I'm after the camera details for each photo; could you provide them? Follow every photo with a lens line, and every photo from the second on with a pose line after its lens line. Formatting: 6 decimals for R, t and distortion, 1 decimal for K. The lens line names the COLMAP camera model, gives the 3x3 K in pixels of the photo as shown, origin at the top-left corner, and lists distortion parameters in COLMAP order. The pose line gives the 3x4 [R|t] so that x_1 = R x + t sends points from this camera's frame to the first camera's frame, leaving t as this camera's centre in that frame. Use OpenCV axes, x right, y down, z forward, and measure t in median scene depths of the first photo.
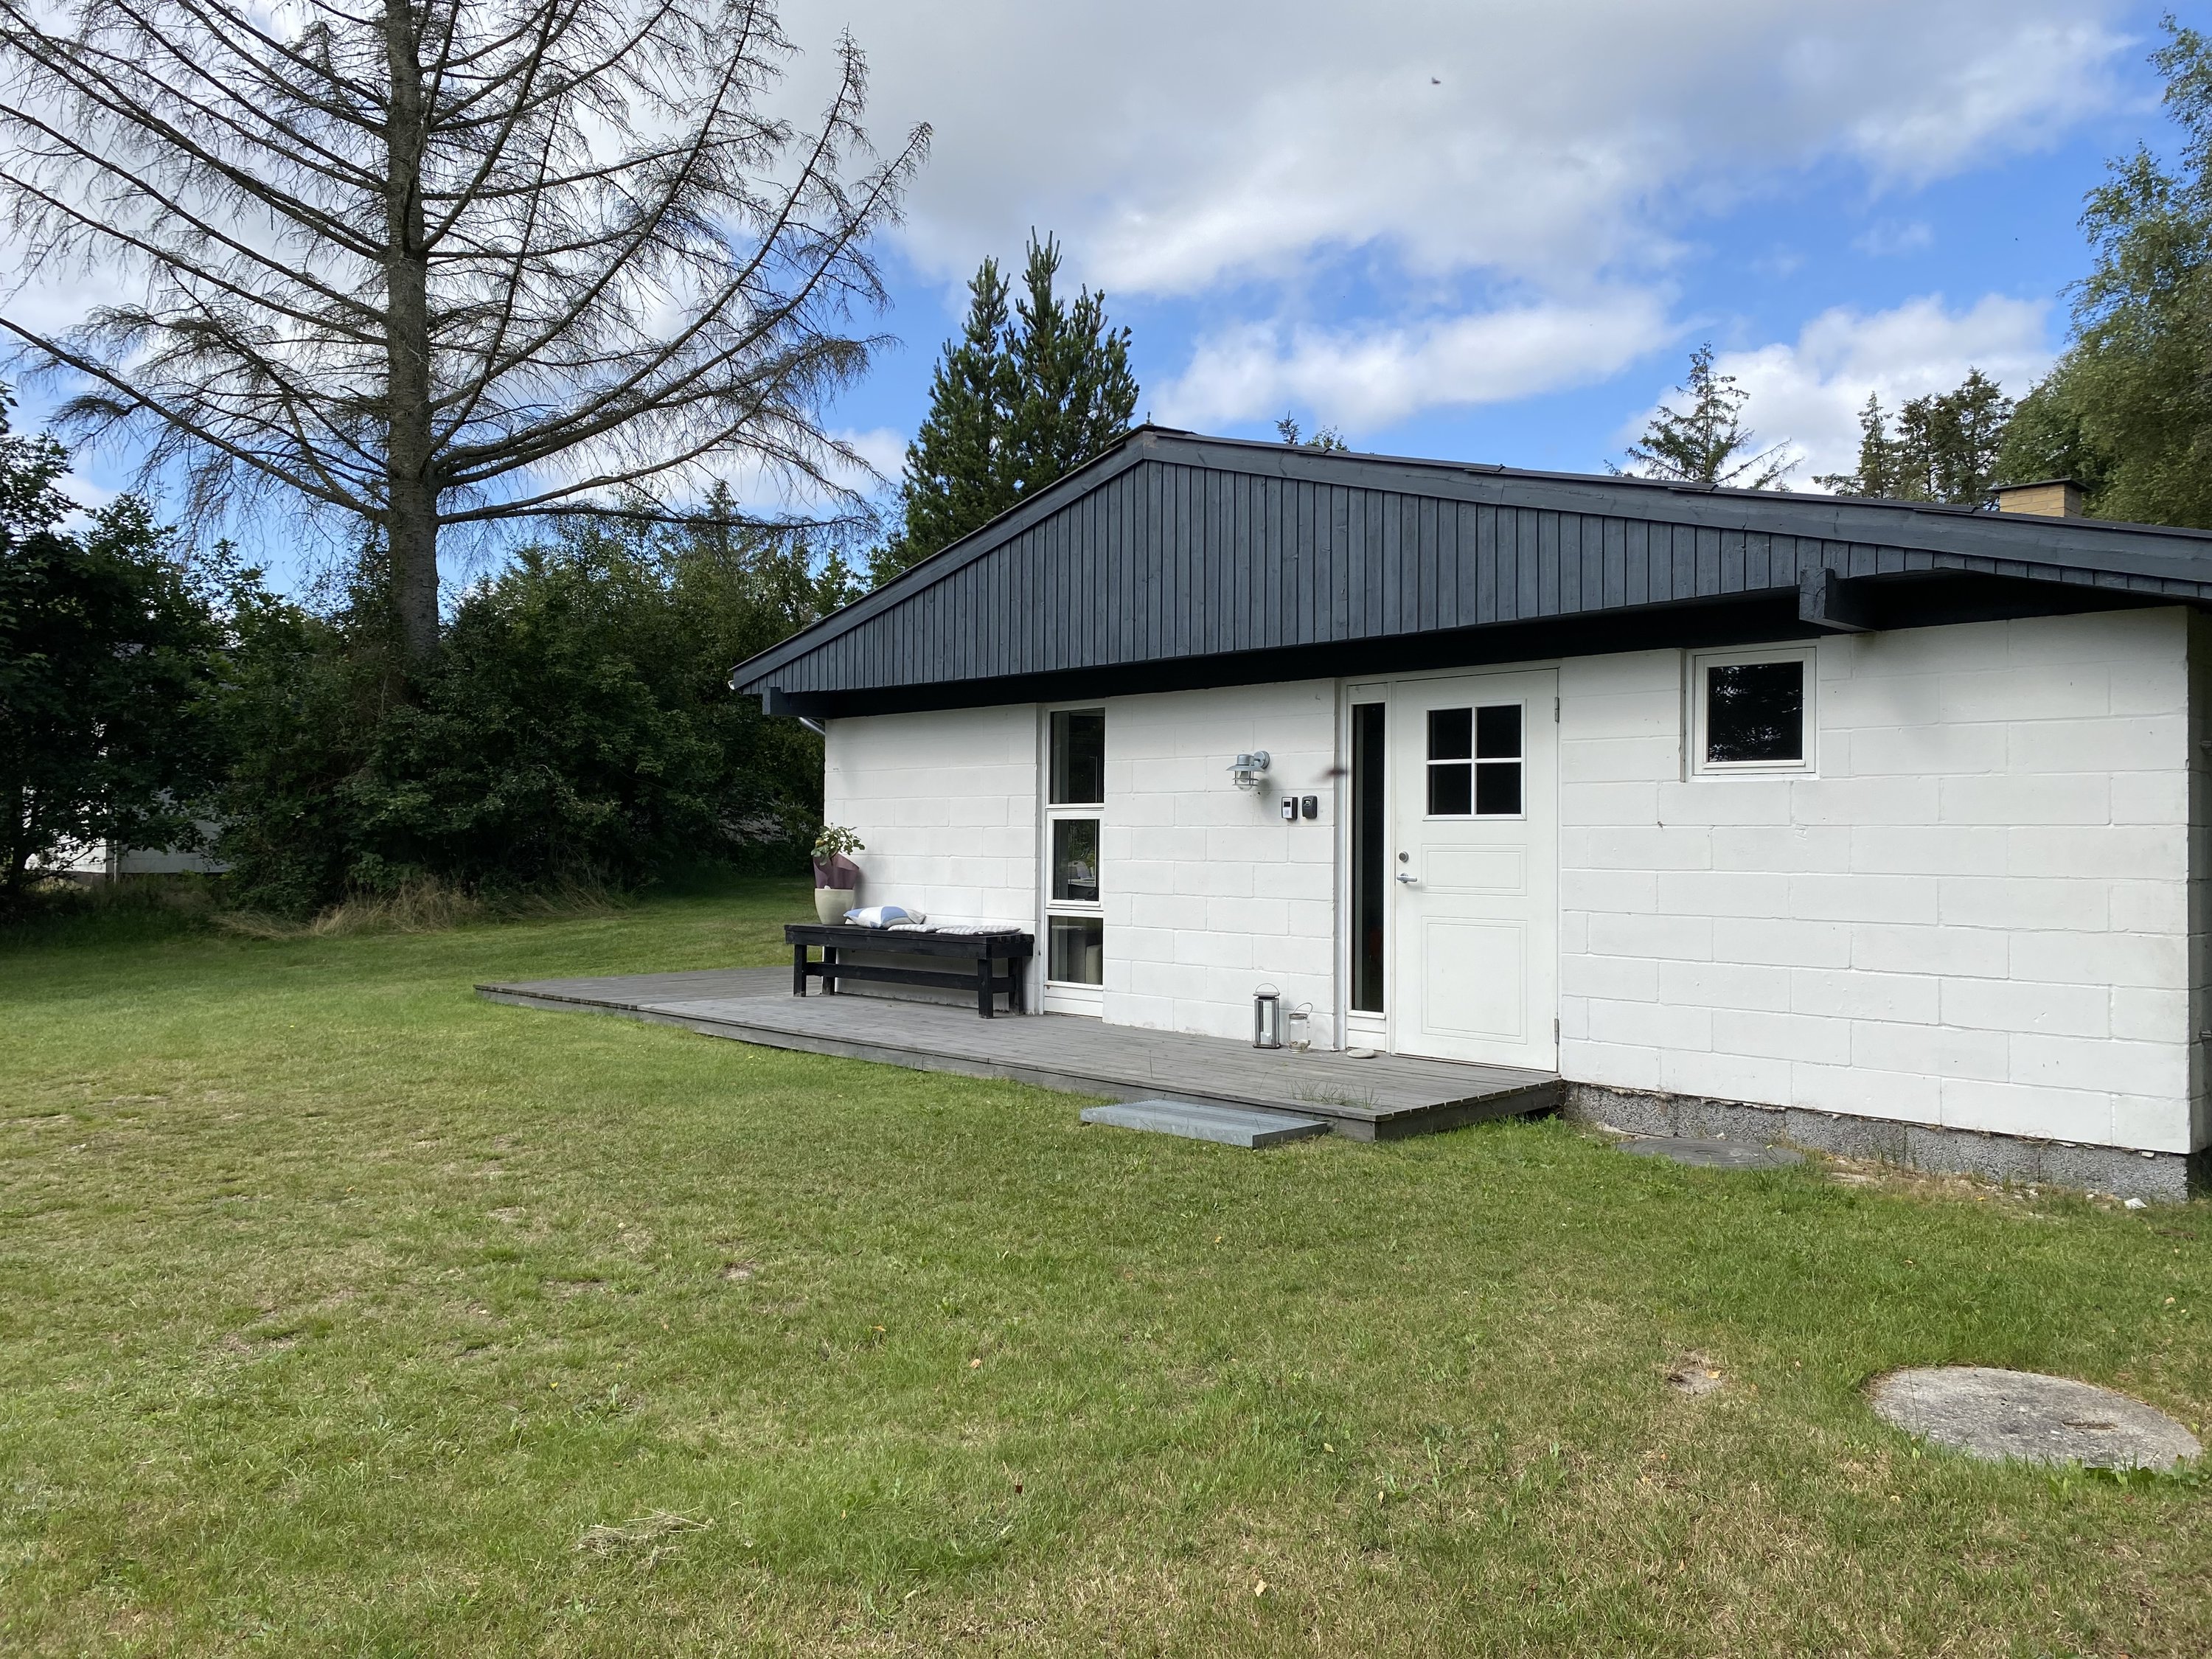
lens RADIAL K [[1661.0, 0, 1058.6], [0, 1661.0, 828.3], [0, 0, 1]] dist [0.012617, -0.011344]
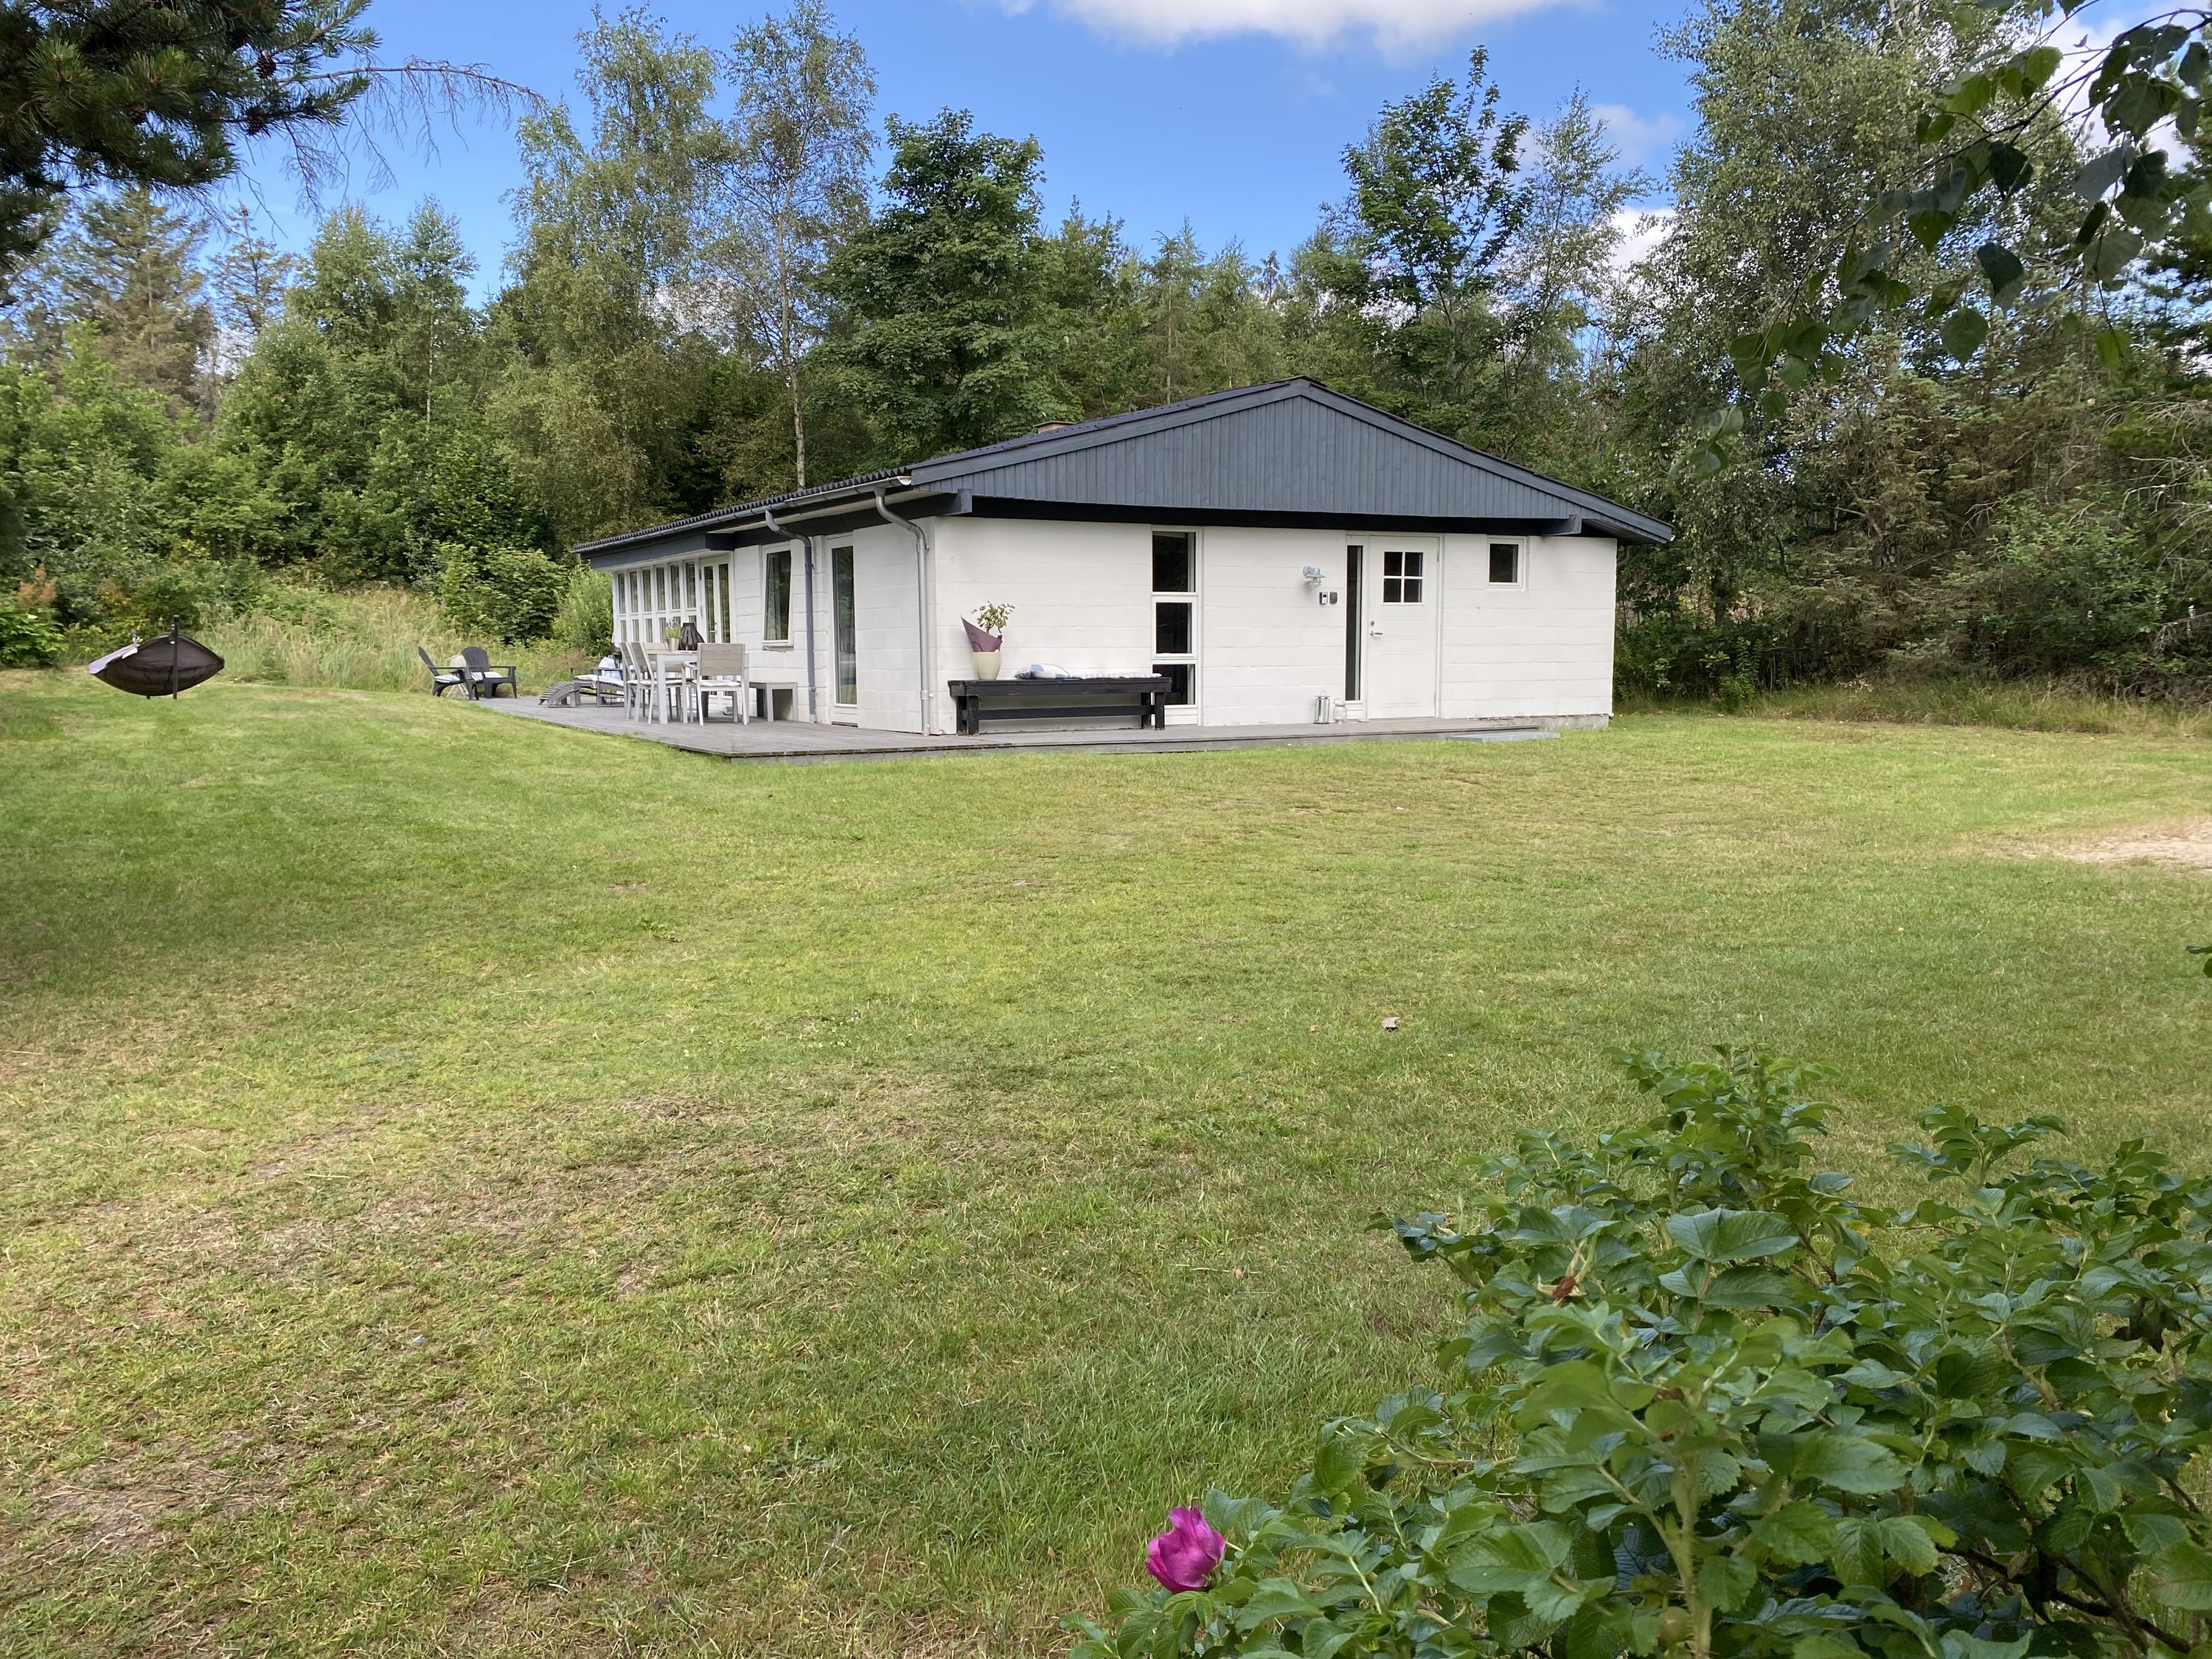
lens RADIAL K [[1661.0, 0, 1058.6], [0, 1661.0, 828.3], [0, 0, 1]] dist [0.012617, -0.011344]
pose [[0.273952, -0.114877, 0.954858, -1.859730], [-0.000007, 0.992840, 0.119448, 0.023791], [-0.961743, -0.032730, 0.271990, 0.790893]]
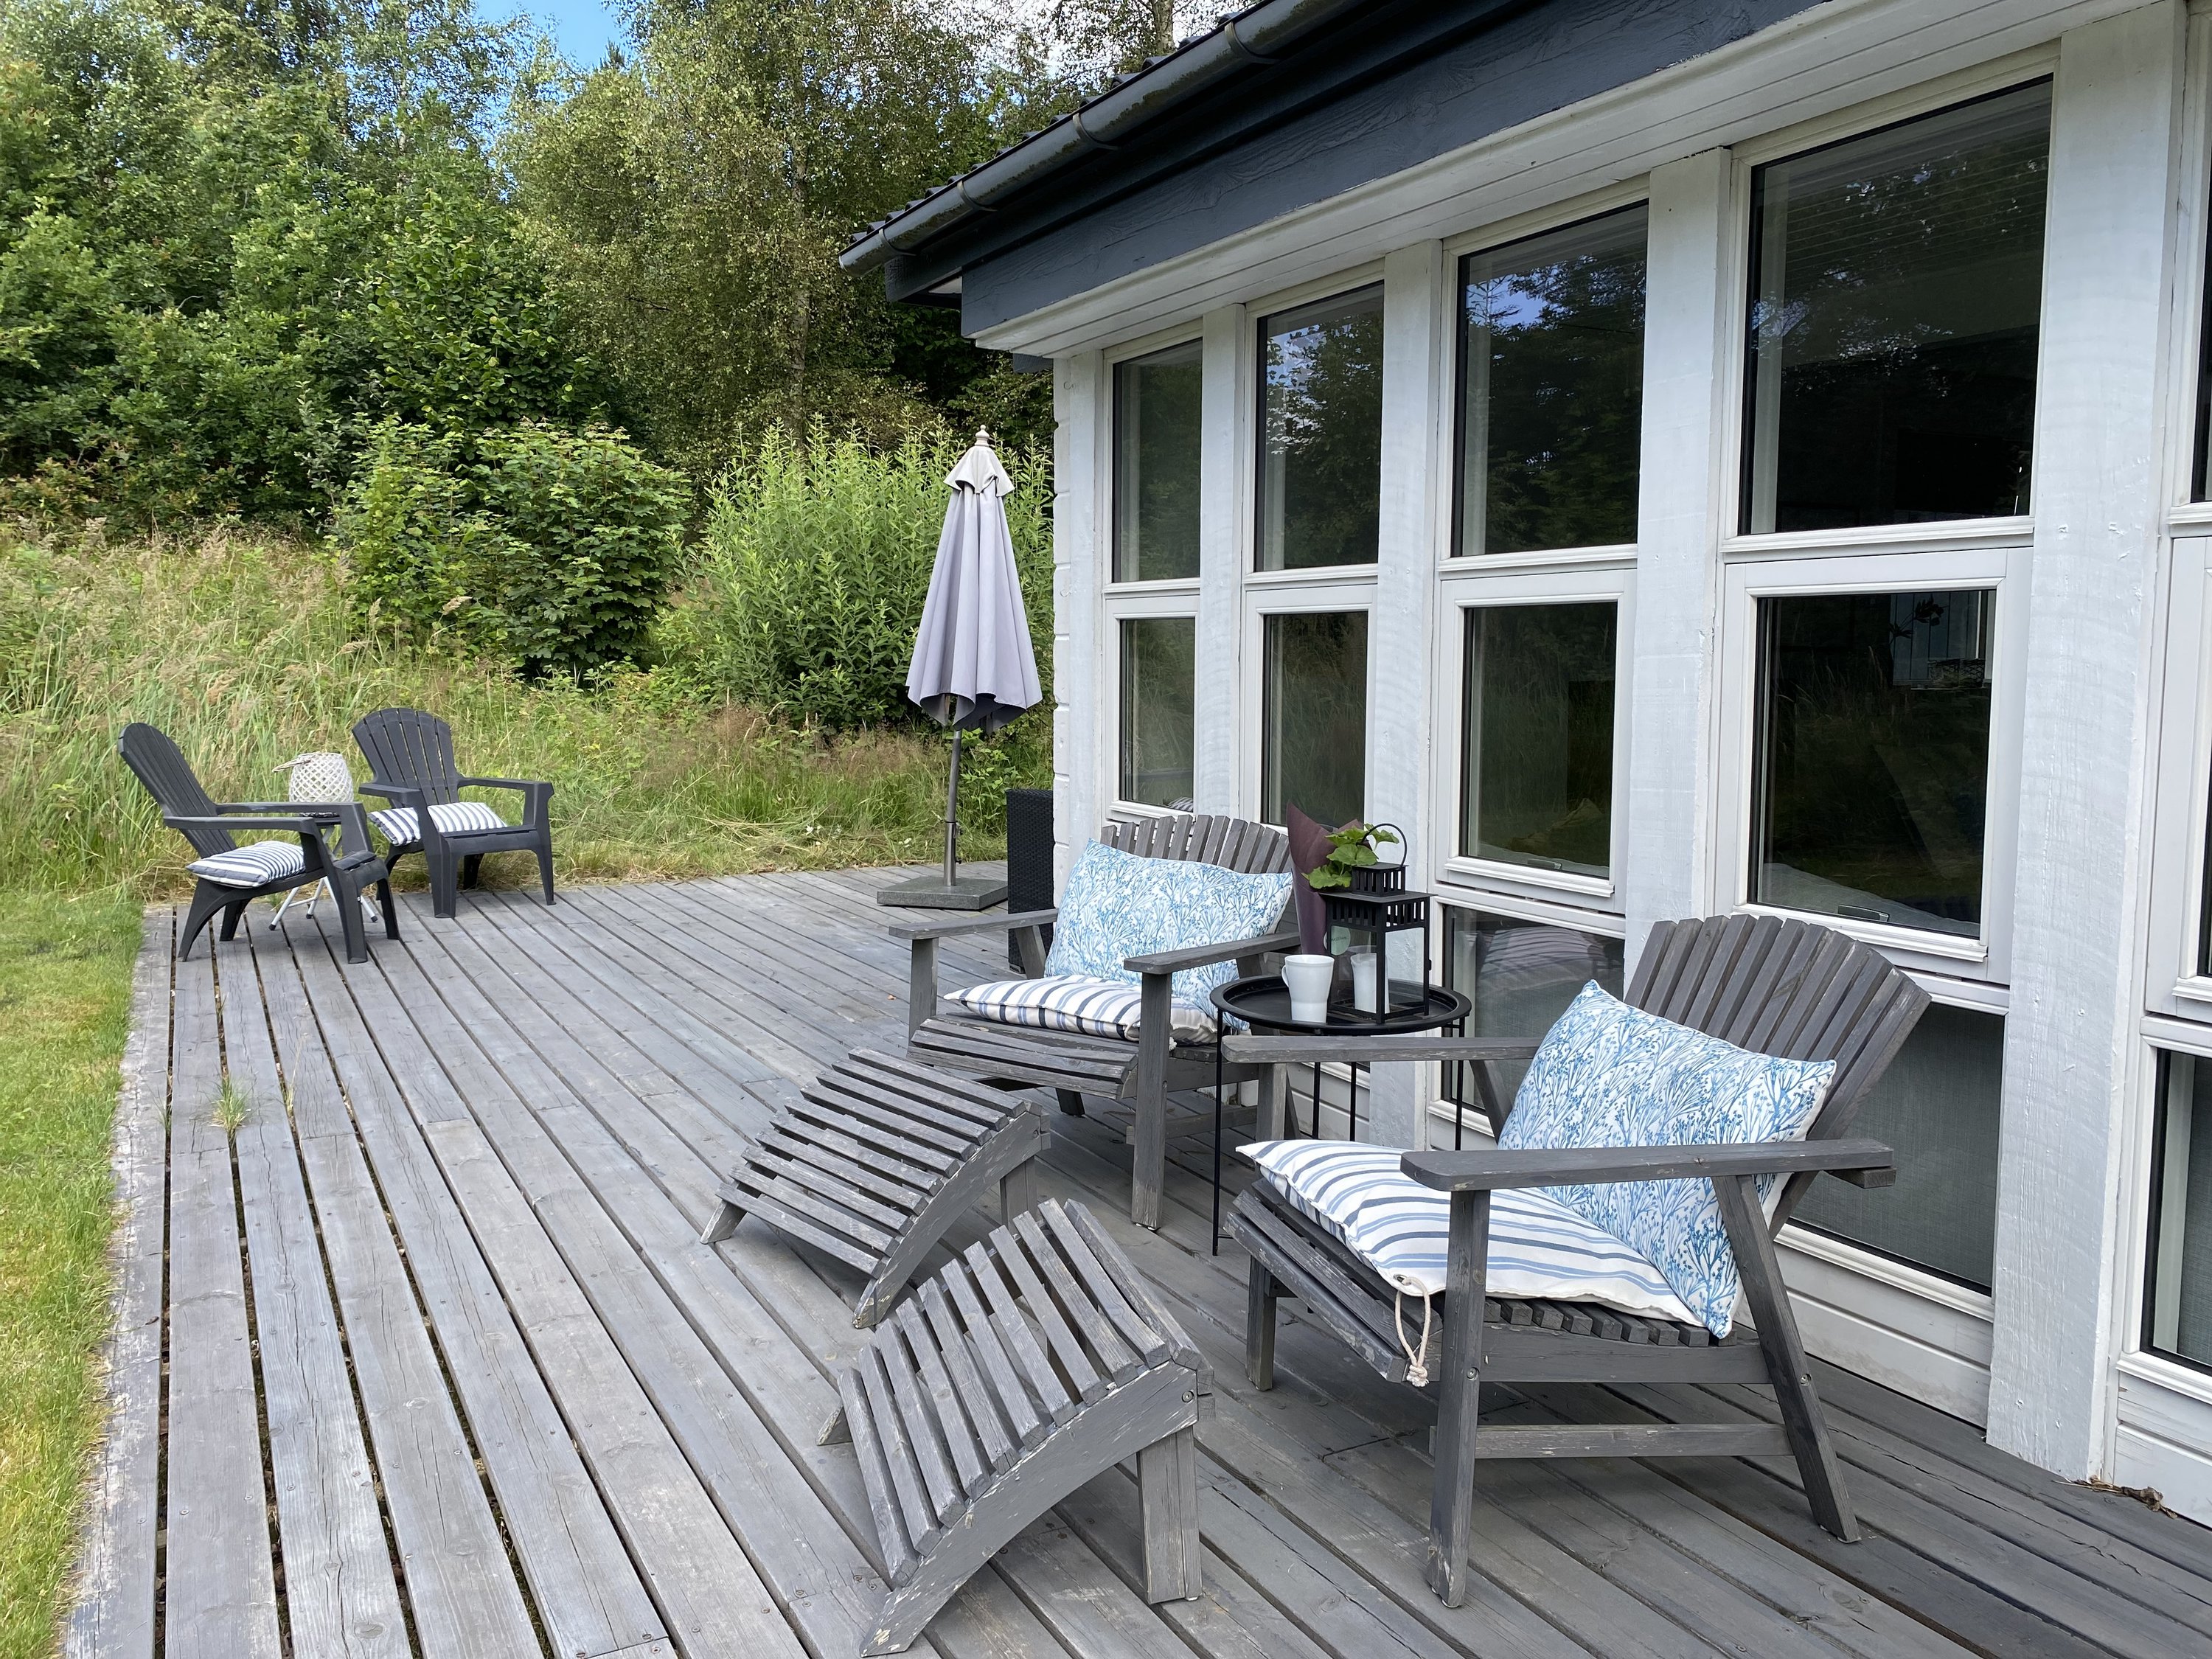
lens RADIAL K [[1707.5, 0, 1111.3], [0, 1707.5, 829.2], [0, 0, 1]] dist [0.002436, -0.013491]
pose [[0.274537, -0.109451, 0.955327, 0.223108], [-0.009481, 0.993144, 0.116509, 0.013953], [-0.961530, -0.041043, 0.271617, 2.187685]]
